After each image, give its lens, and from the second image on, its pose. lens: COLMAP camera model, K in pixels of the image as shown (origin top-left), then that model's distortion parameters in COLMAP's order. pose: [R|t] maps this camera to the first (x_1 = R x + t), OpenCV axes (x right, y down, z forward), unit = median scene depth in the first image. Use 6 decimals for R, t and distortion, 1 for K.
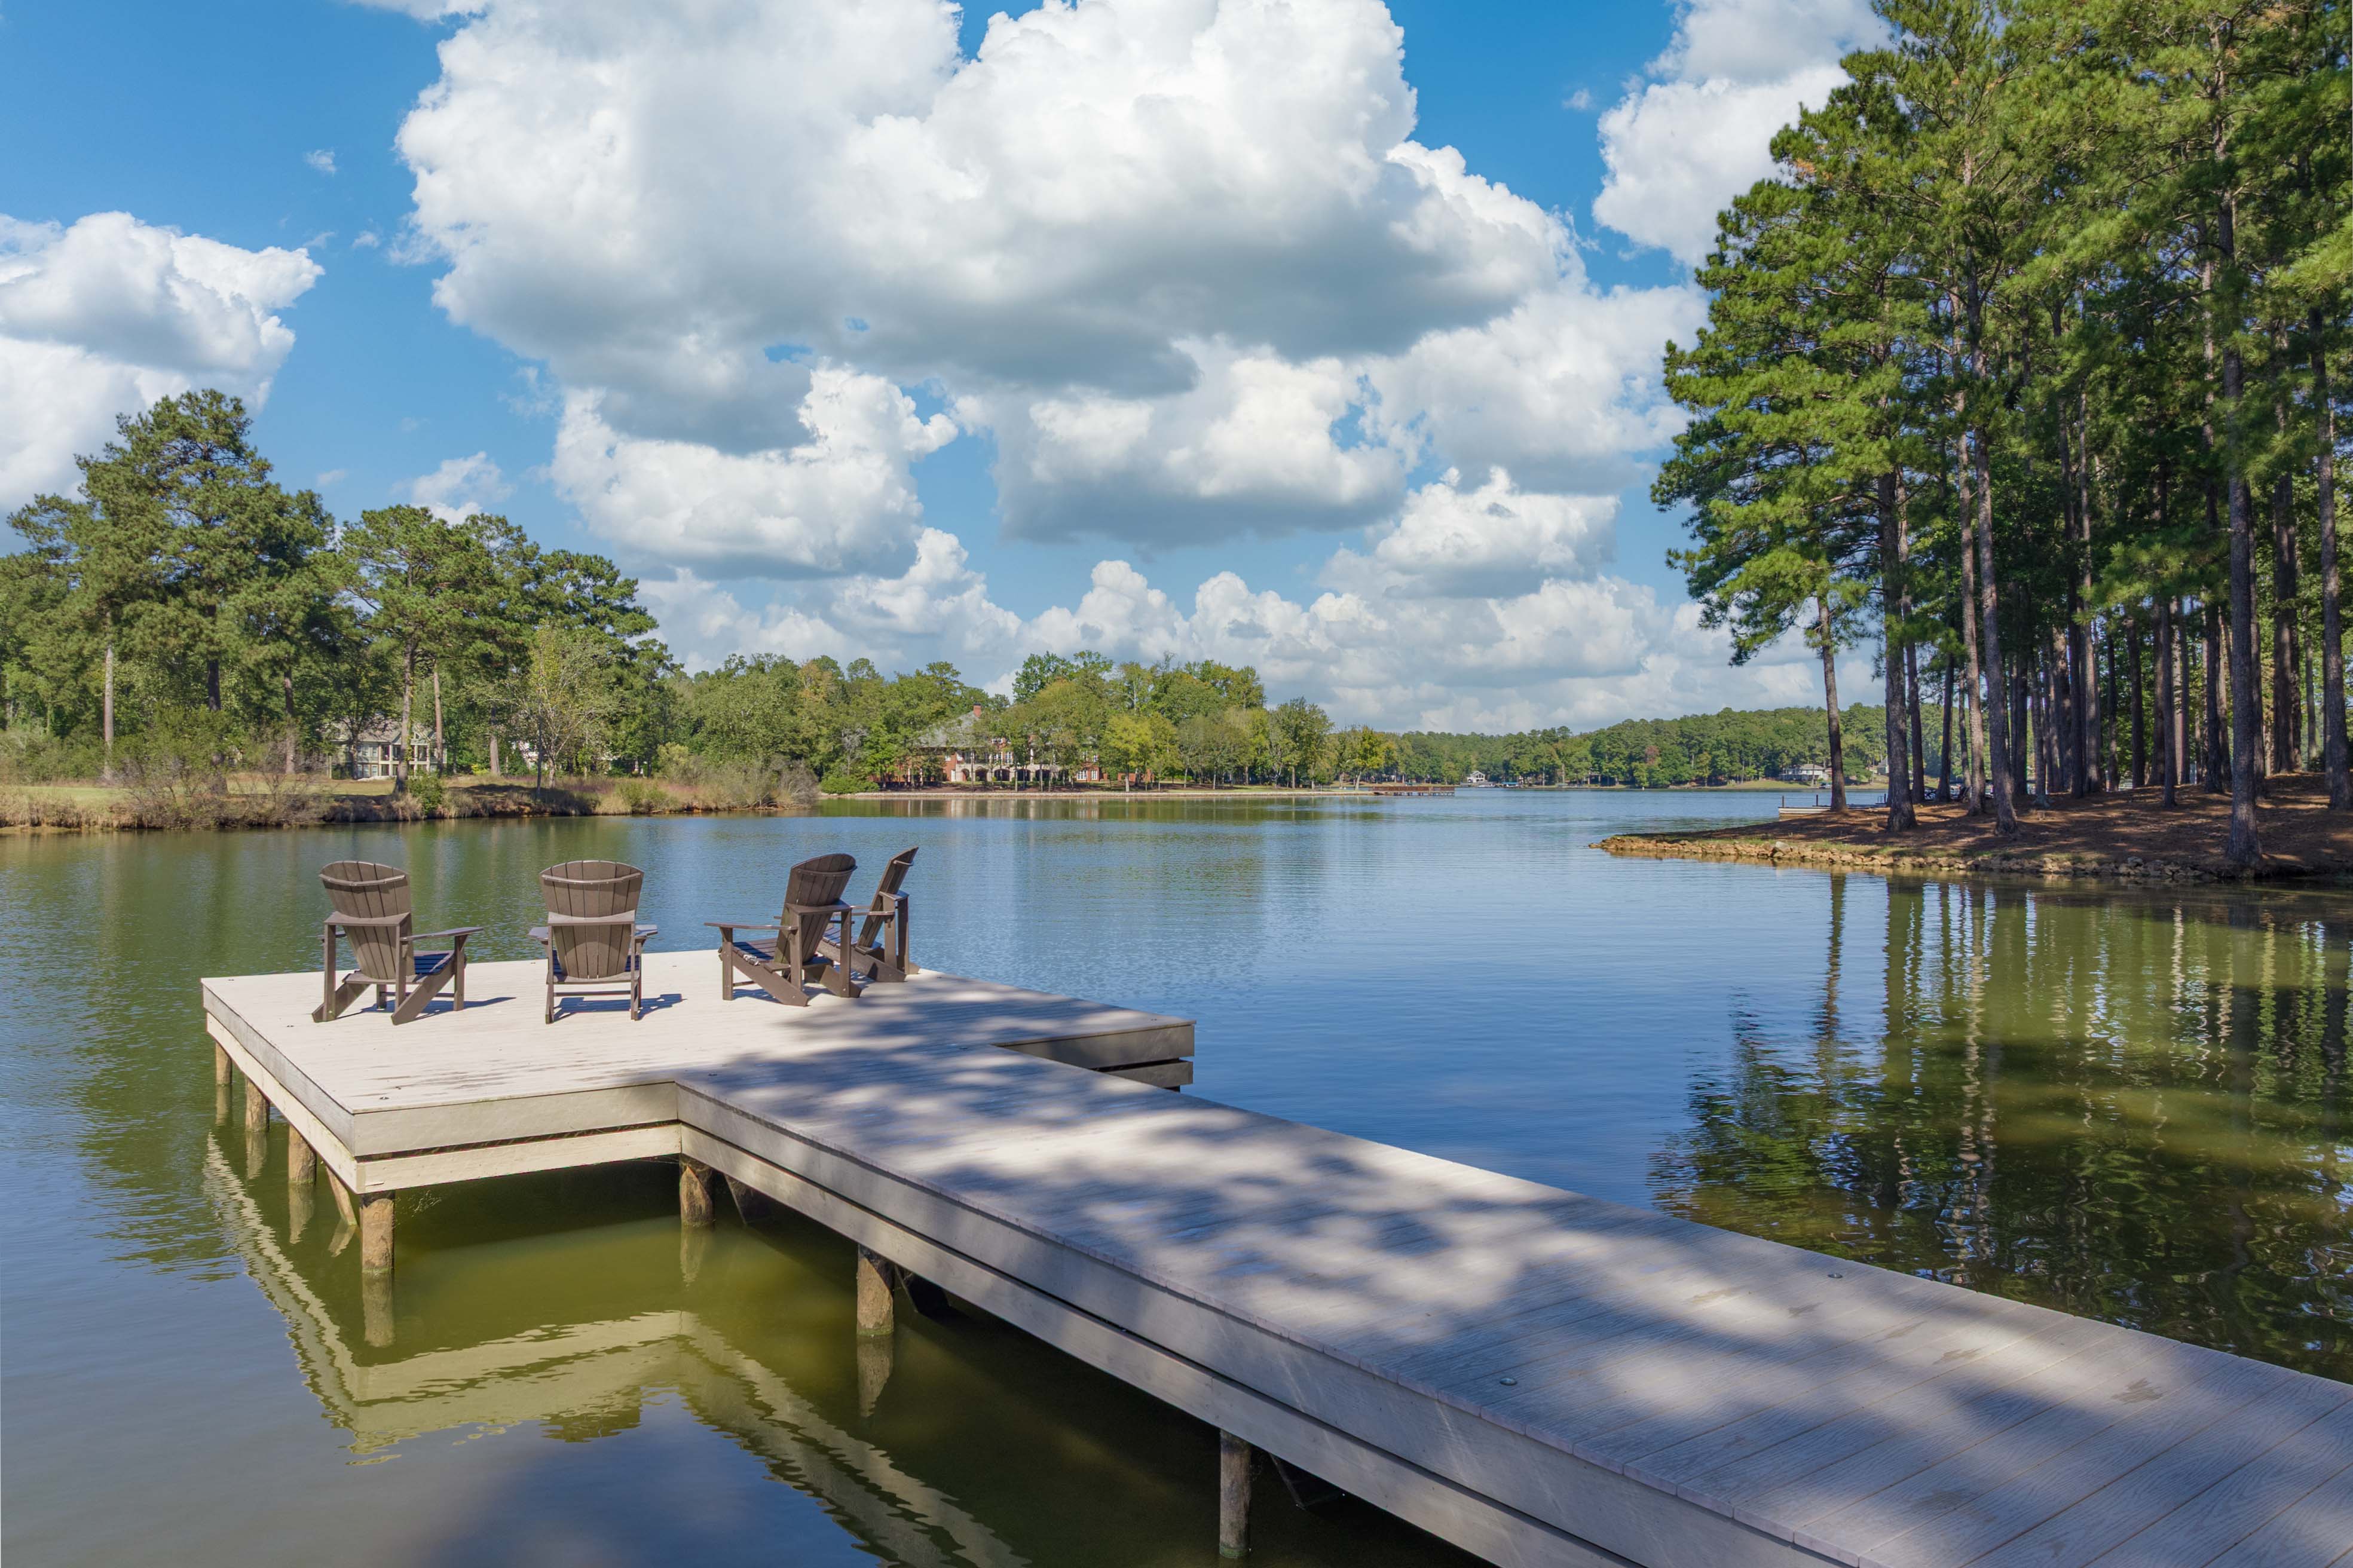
lens RADIAL K [[1661.7, 0, 1171.2], [0, 1661.7, 747.8], [0, 0, 1]] dist [-0.024834, -0.017457]
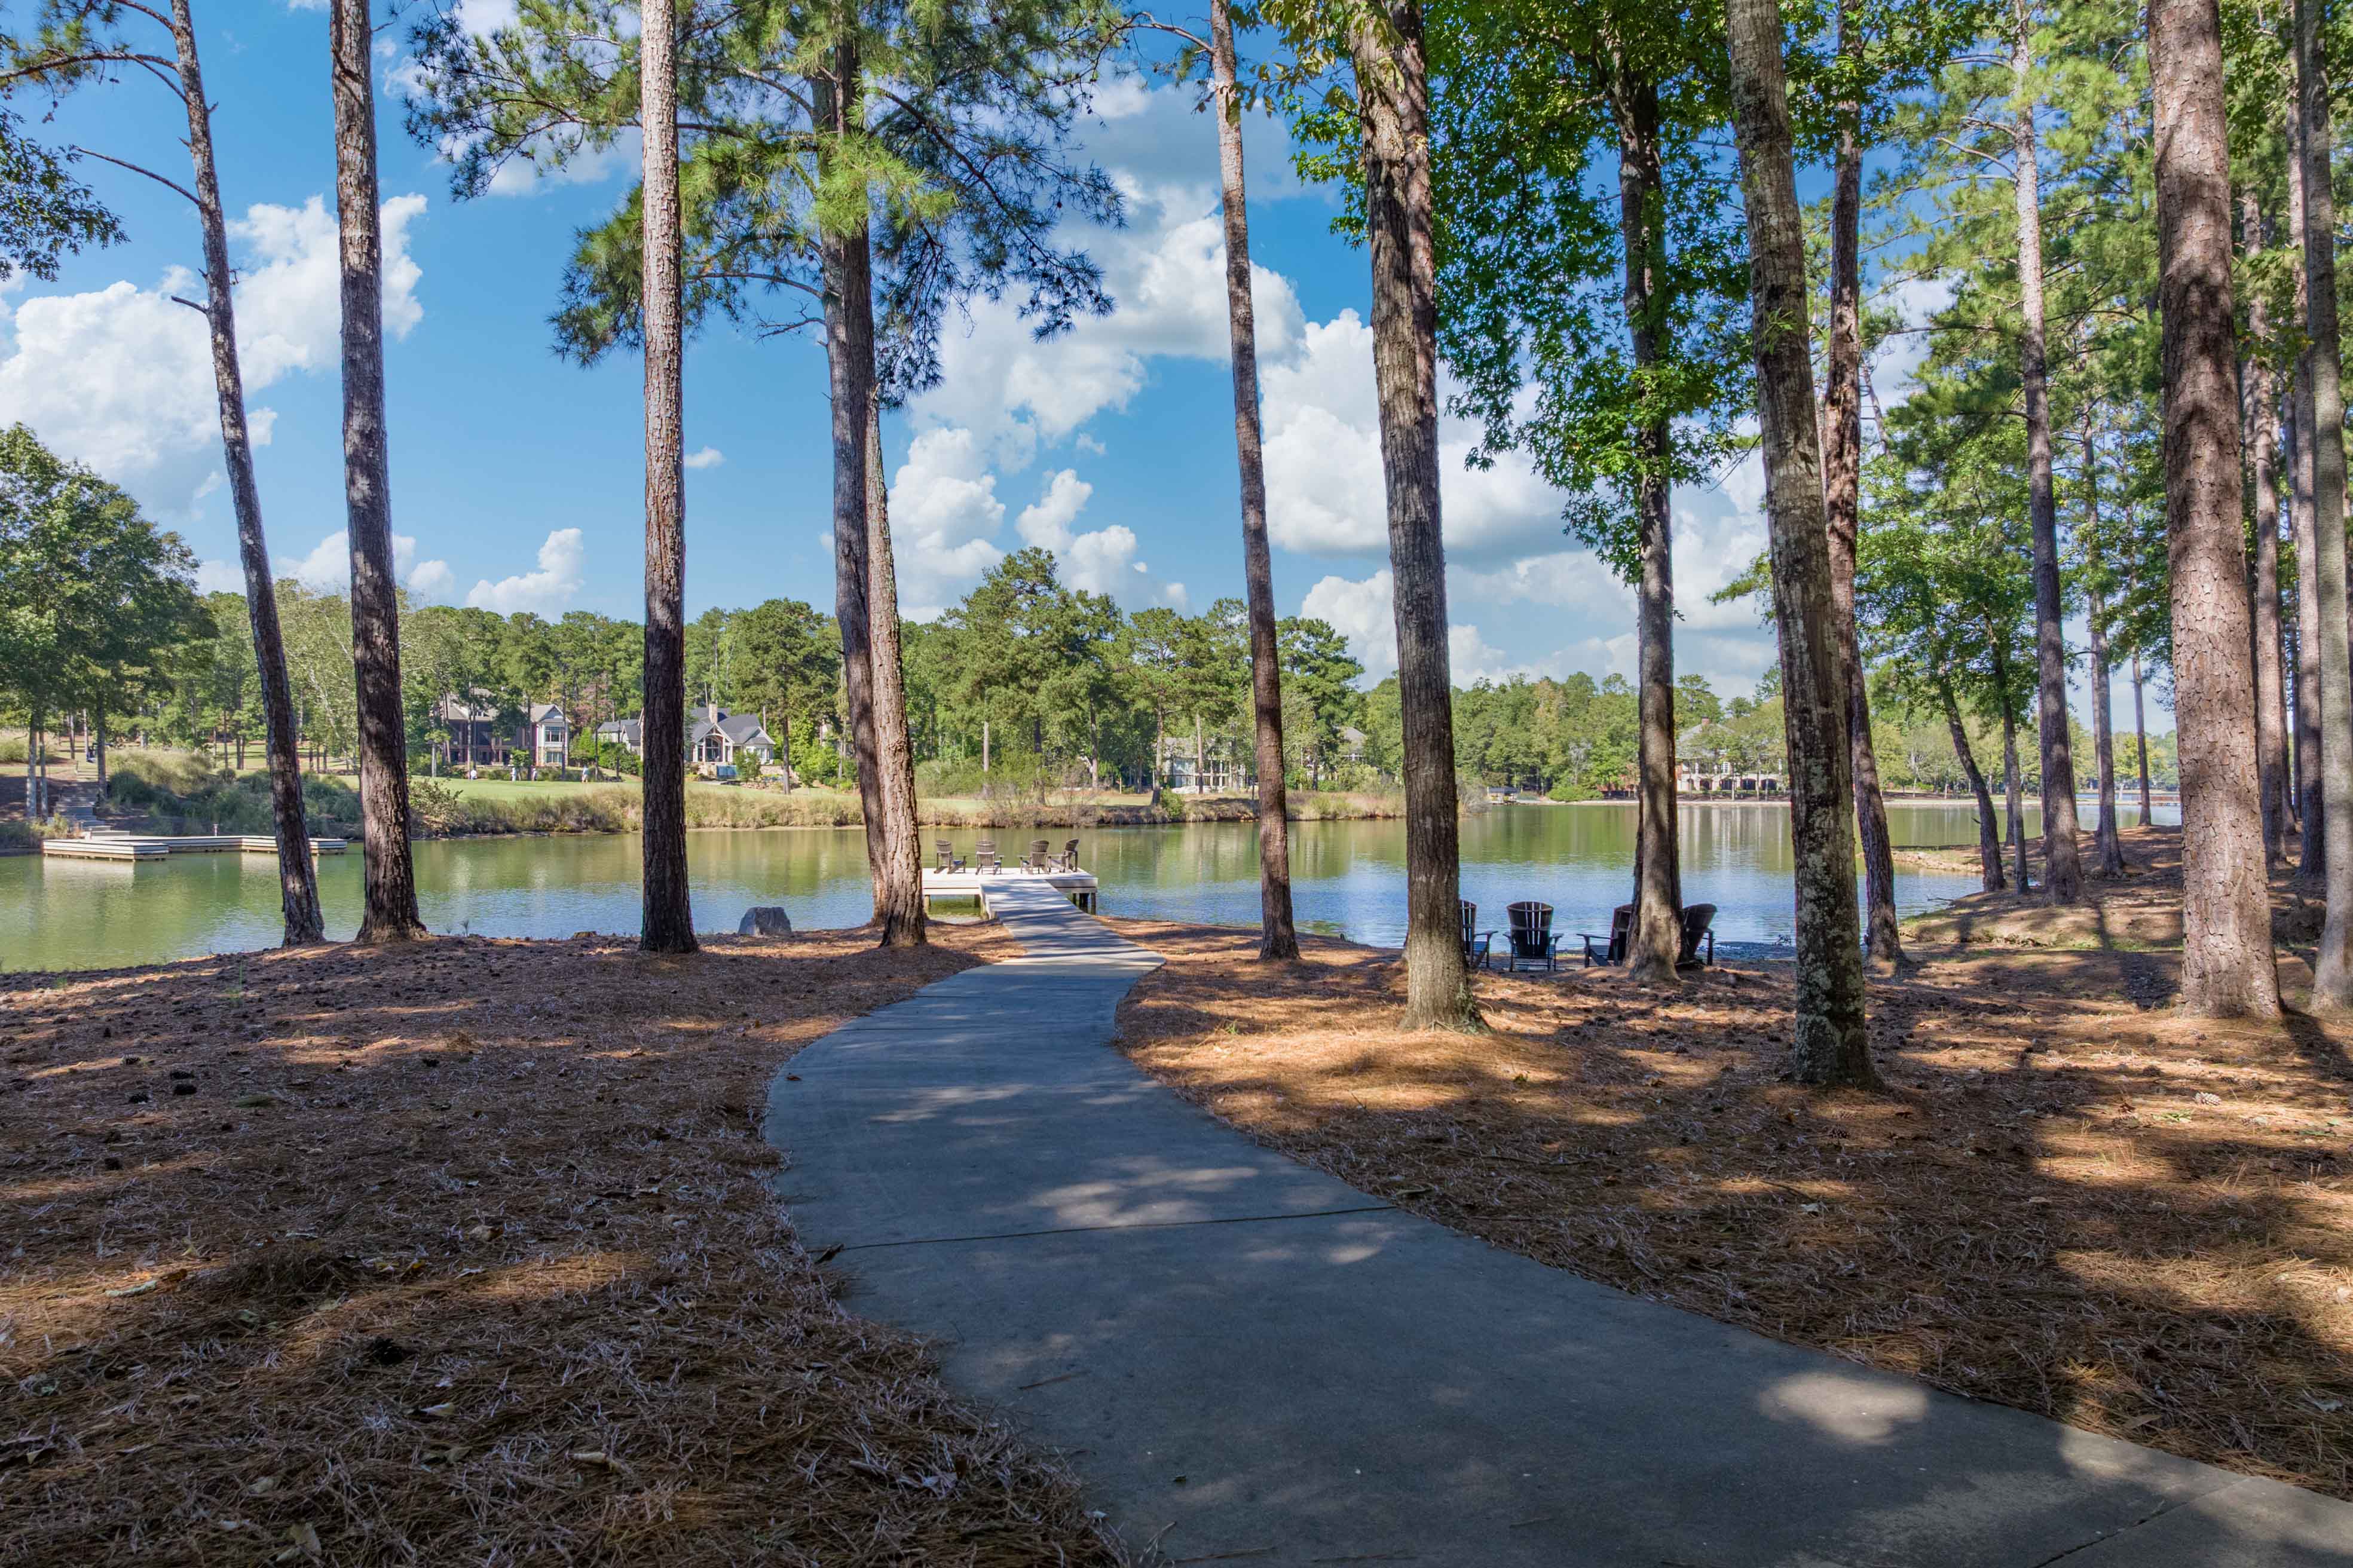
lens RADIAL K [[1661.7, 0, 1171.2], [0, 1661.7, 747.8], [0, 0, 1]] dist [-0.024834, -0.017457]
pose [[0.881600, -0.008773, -0.471915, 0.244413], [0.008133, 0.999961, -0.003396, -0.017842], [0.471926, -0.000844, 0.881638, -0.296899]]
